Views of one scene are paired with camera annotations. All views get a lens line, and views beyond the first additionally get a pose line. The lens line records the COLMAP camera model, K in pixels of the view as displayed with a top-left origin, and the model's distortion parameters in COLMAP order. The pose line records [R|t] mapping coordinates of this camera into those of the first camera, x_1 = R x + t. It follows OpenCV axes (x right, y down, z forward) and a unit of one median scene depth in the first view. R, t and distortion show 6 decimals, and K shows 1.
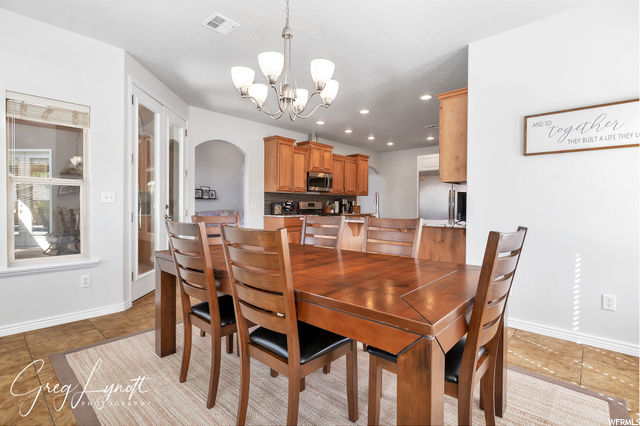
lens RADIAL K [[309.6, 0, 319.7], [0, 309.6, 210.8], [0, 0, 1]] dist [0.000033, 0.000272]
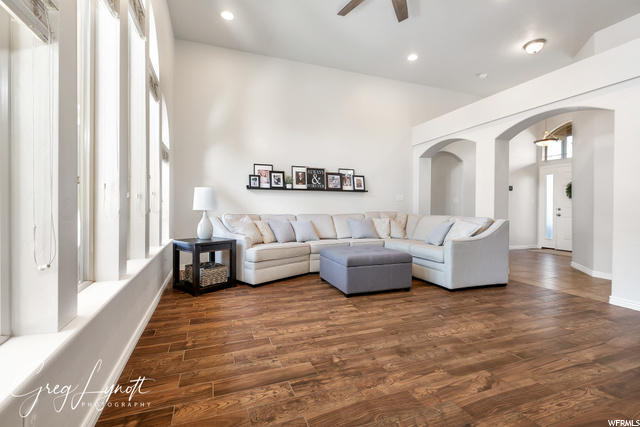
lens RADIAL K [[289.2, 0, 316.2], [0, 289.2, 210.8], [0, 0, 1]] dist [0.002398, -0.002235]
pose [[0.880496, 0.007944, -0.473987, -0.171862], [-0.010685, 0.999938, -0.003091, -0.001737], [0.473933, 0.007786, 0.880526, 0.517258]]
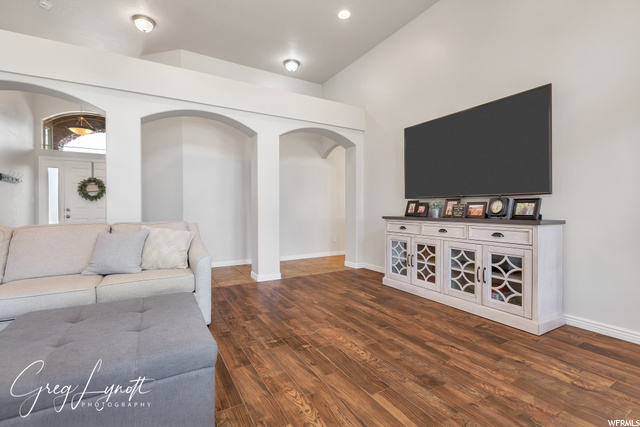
lens RADIAL K [[289.2, 0, 316.7], [0, 289.2, 210.4], [0, 0, 1]] dist [0.002398, -0.002235]
pose [[0.317183, -0.011420, 0.948296, -0.378187], [0.020125, 0.999783, 0.005309, -0.005887], [-0.948151, 0.017401, 0.317344, 0.717789]]
